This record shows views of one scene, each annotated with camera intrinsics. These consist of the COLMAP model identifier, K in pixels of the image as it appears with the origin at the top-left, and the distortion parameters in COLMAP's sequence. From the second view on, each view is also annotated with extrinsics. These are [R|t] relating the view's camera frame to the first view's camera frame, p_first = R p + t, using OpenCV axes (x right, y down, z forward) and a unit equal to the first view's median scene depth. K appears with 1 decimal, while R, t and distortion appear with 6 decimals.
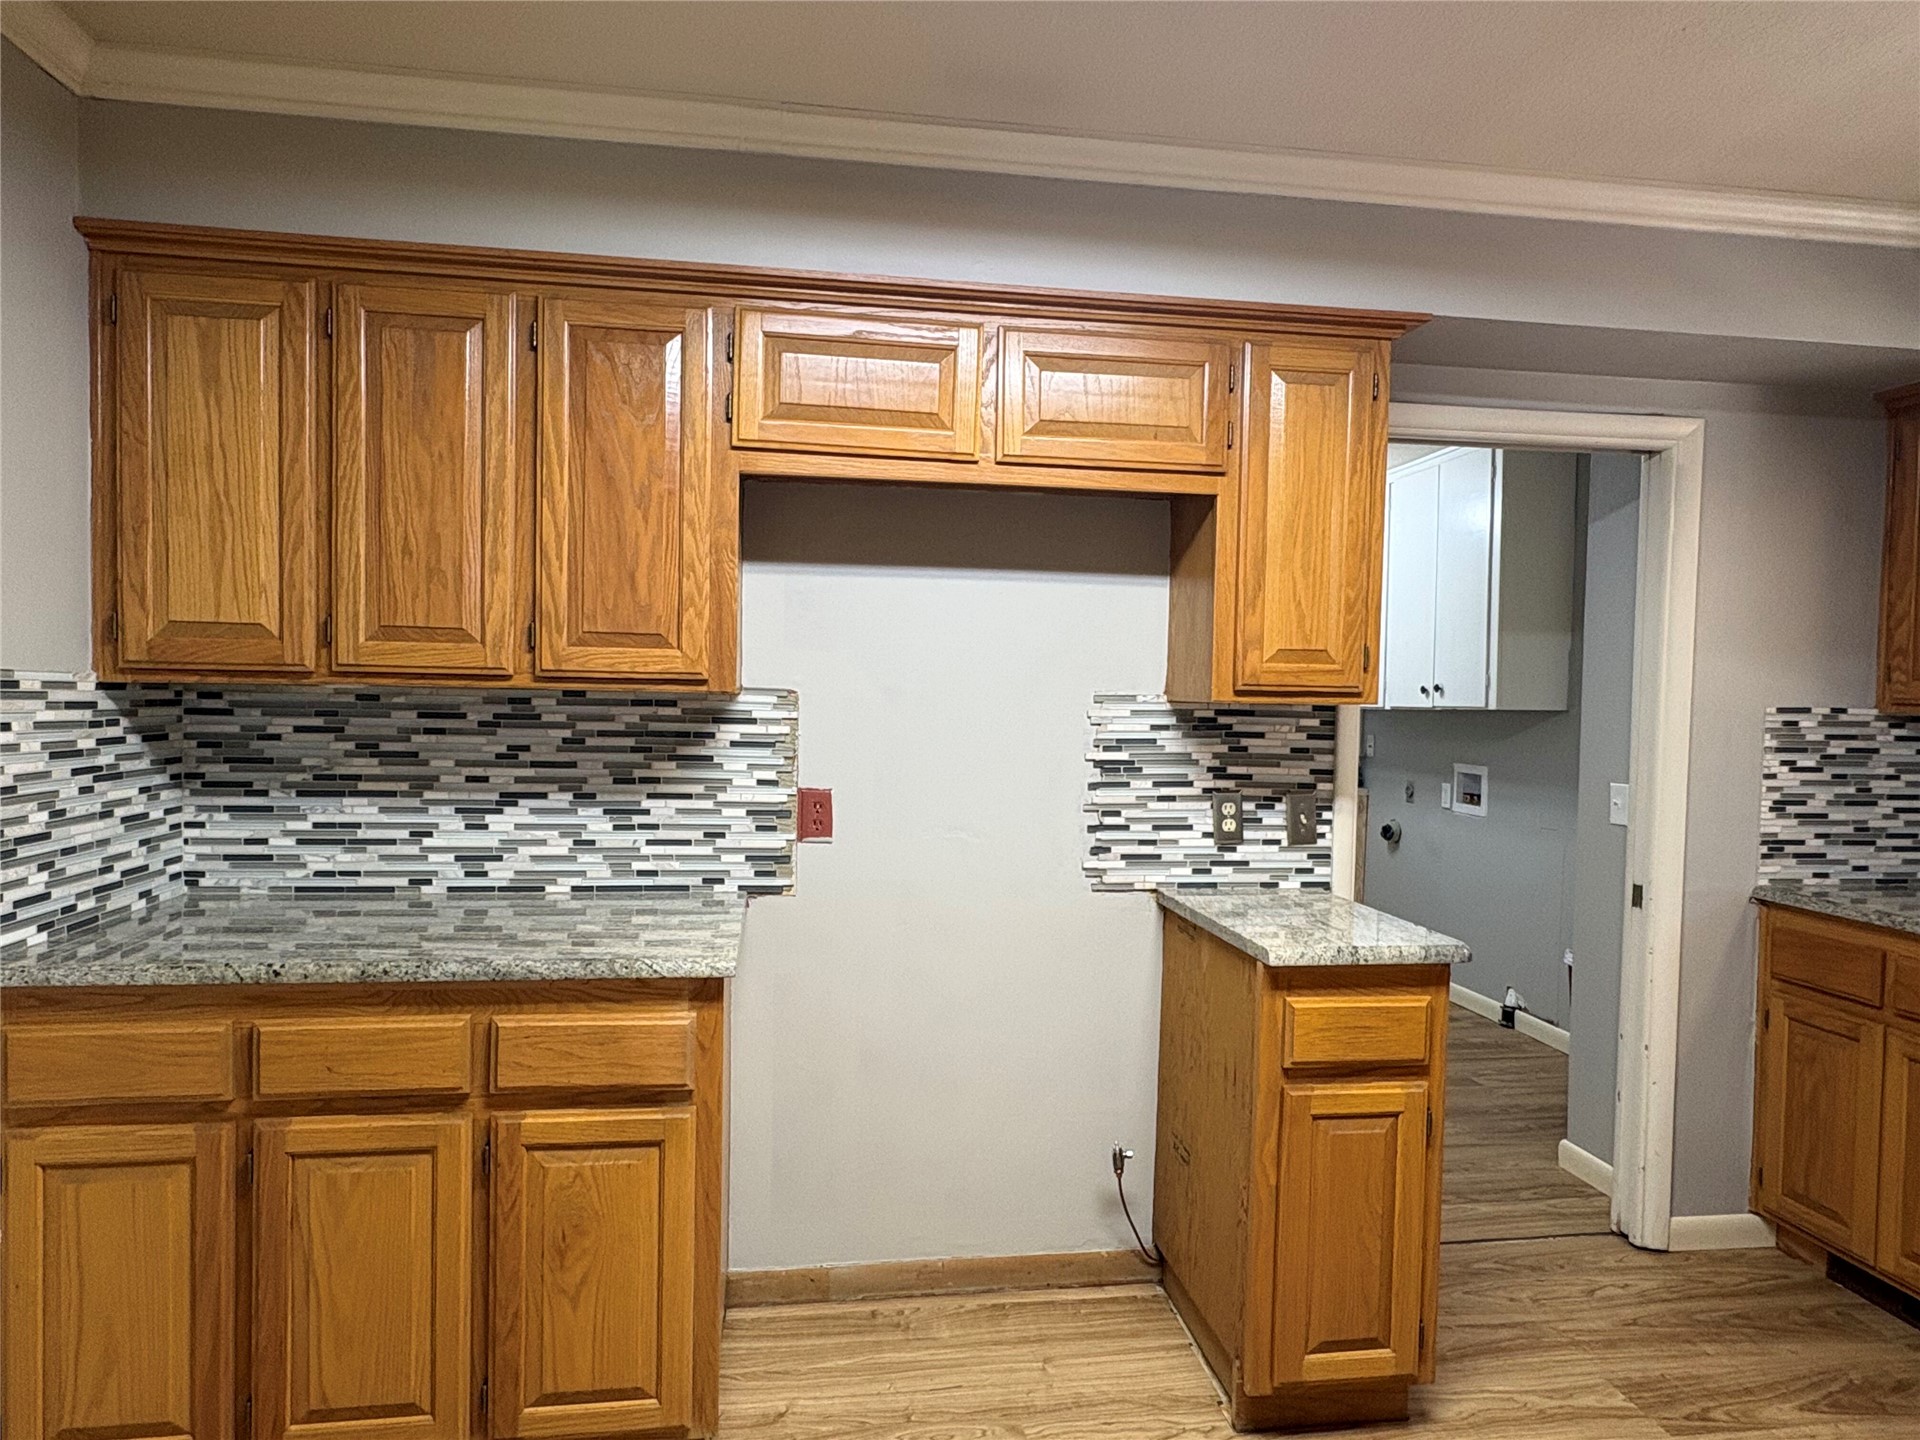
lens RADIAL K [[1145.0, 0, 958.7], [0, 1145.0, 732.1], [0, 0, 1]] dist [-0.000328, 0.001453]
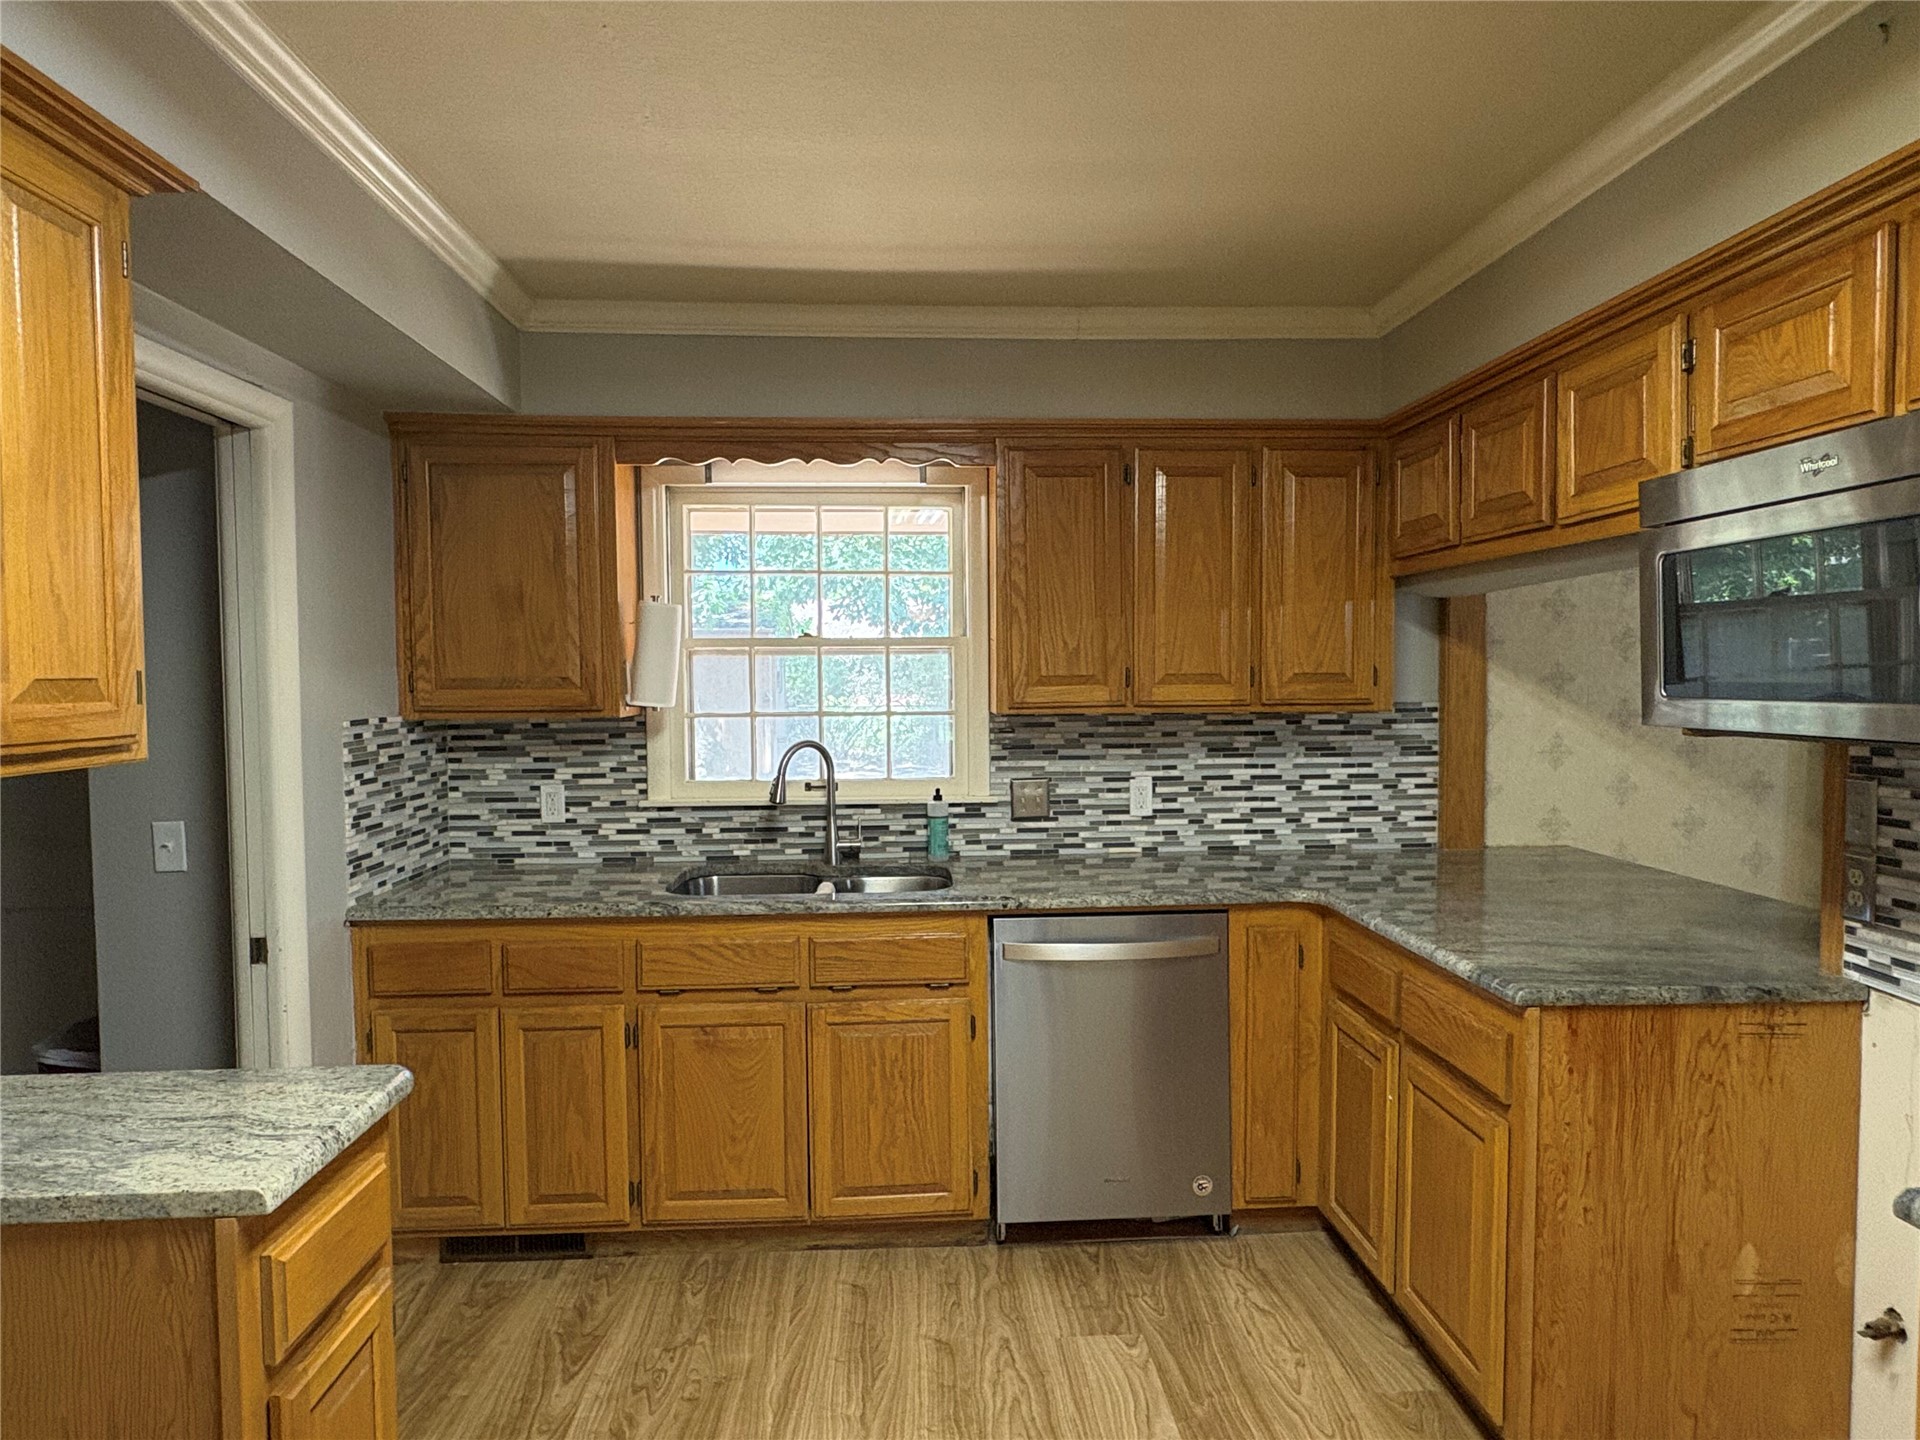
lens RADIAL K [[1145.0, 0, 956.1], [0, 1145.0, 728.3], [0, 0, 1]] dist [-0.000328, 0.001453]
pose [[0.090774, -0.064474, 0.993782, -0.224754], [0.044398, 0.997172, 0.060638, -0.057989], [-0.994881, 0.038618, 0.093379, 0.458782]]
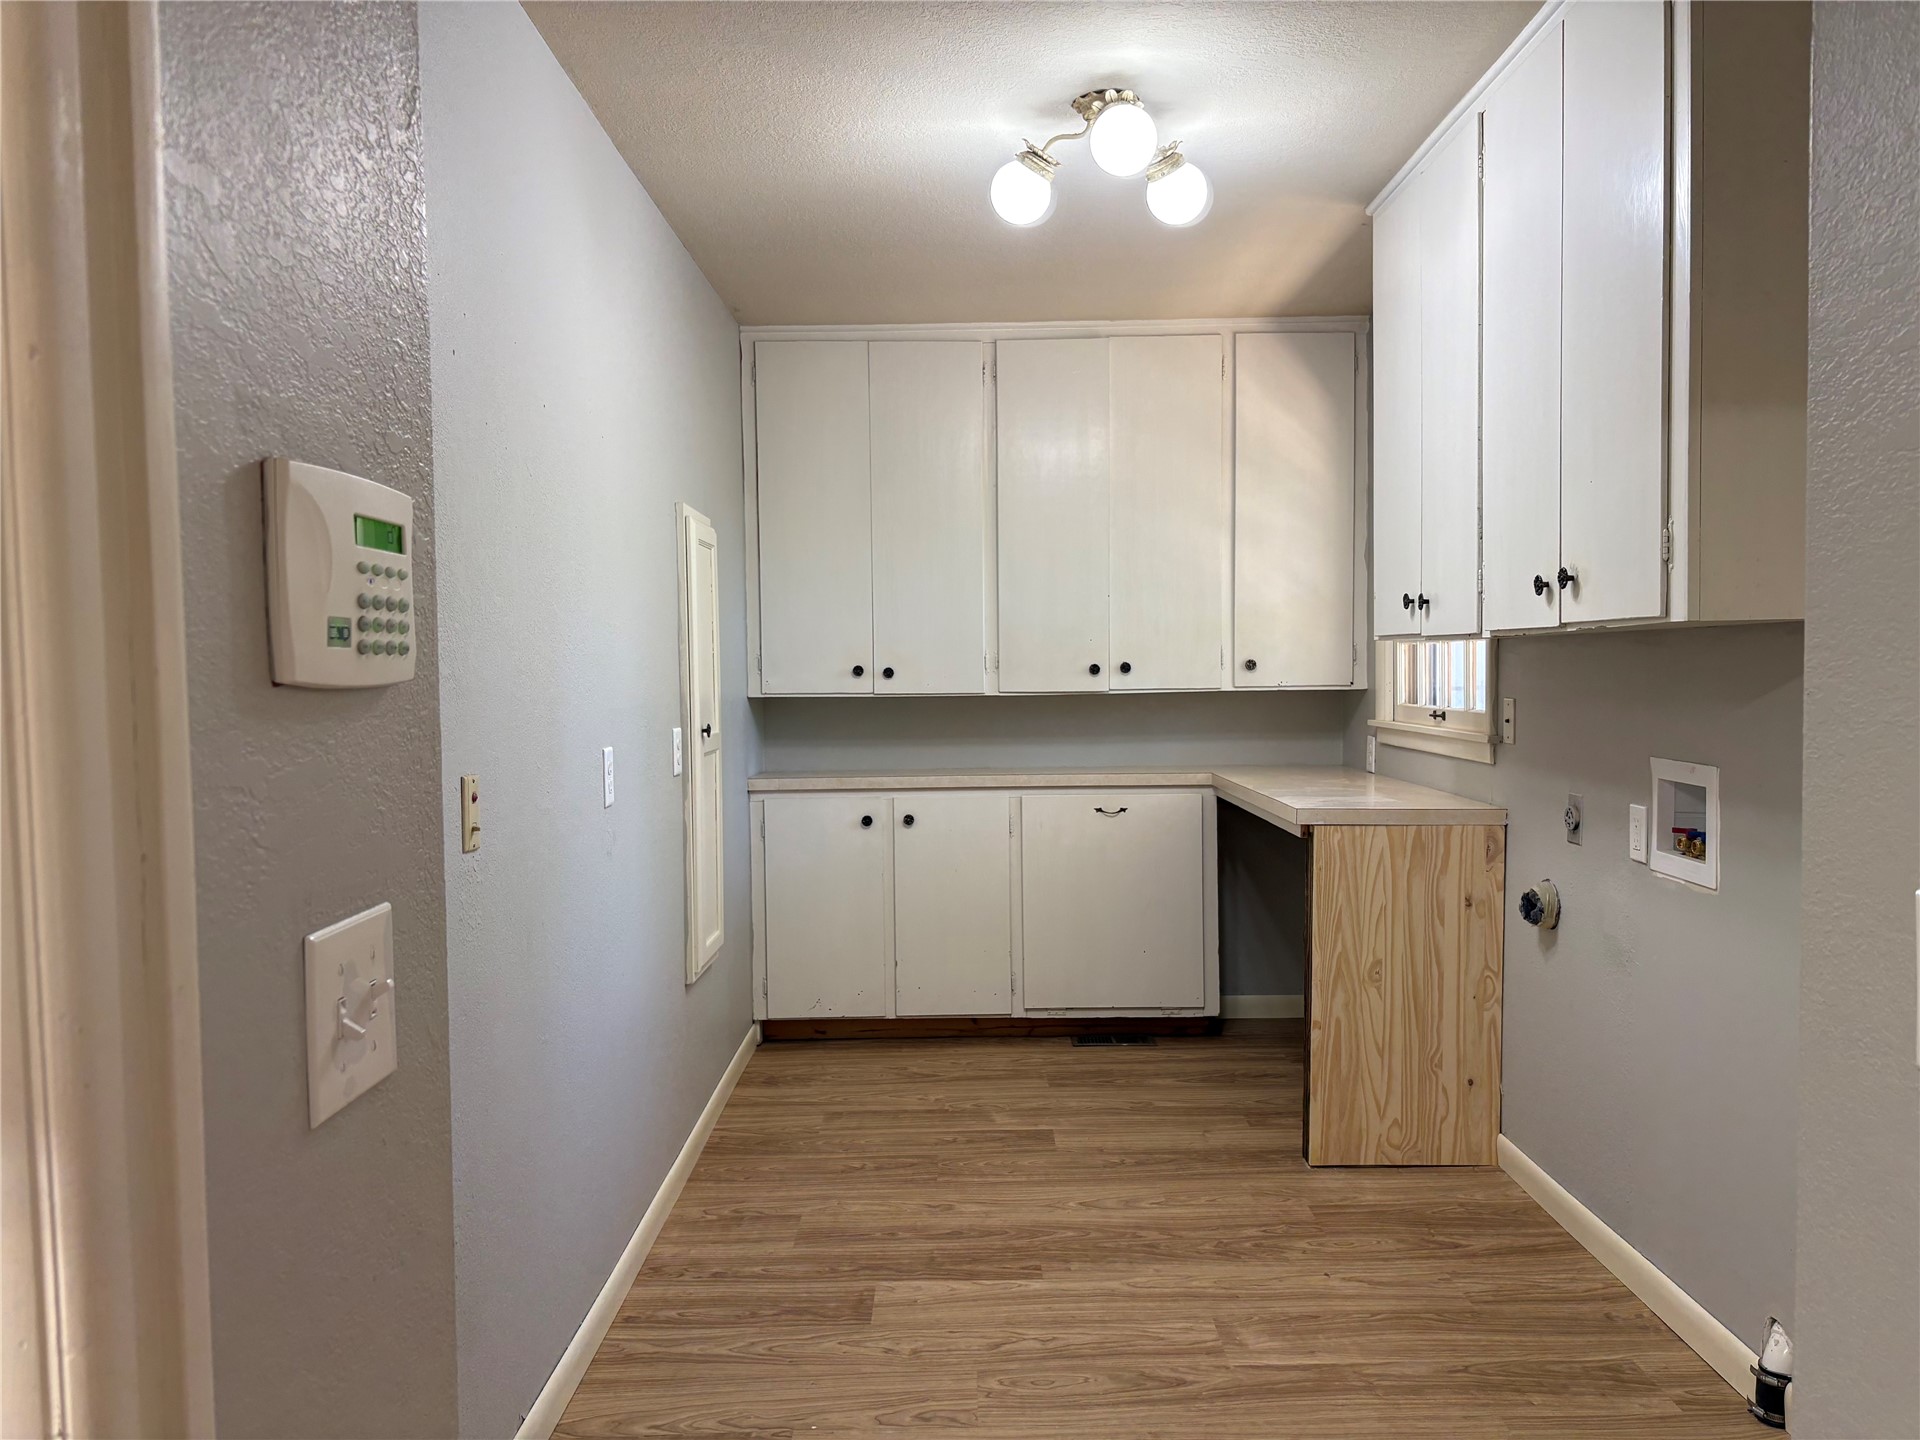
lens RADIAL K [[1470.2, 0, 962.2], [0, 1470.2, 719.0], [0, 0, 1]] dist [0.026981, -0.029598]
pose [[0.988124, -0.021721, -0.152113, 0.543559], [0.022954, 0.999716, 0.006358, 0.006367], [0.151932, -0.009774, 0.988343, 0.858320]]
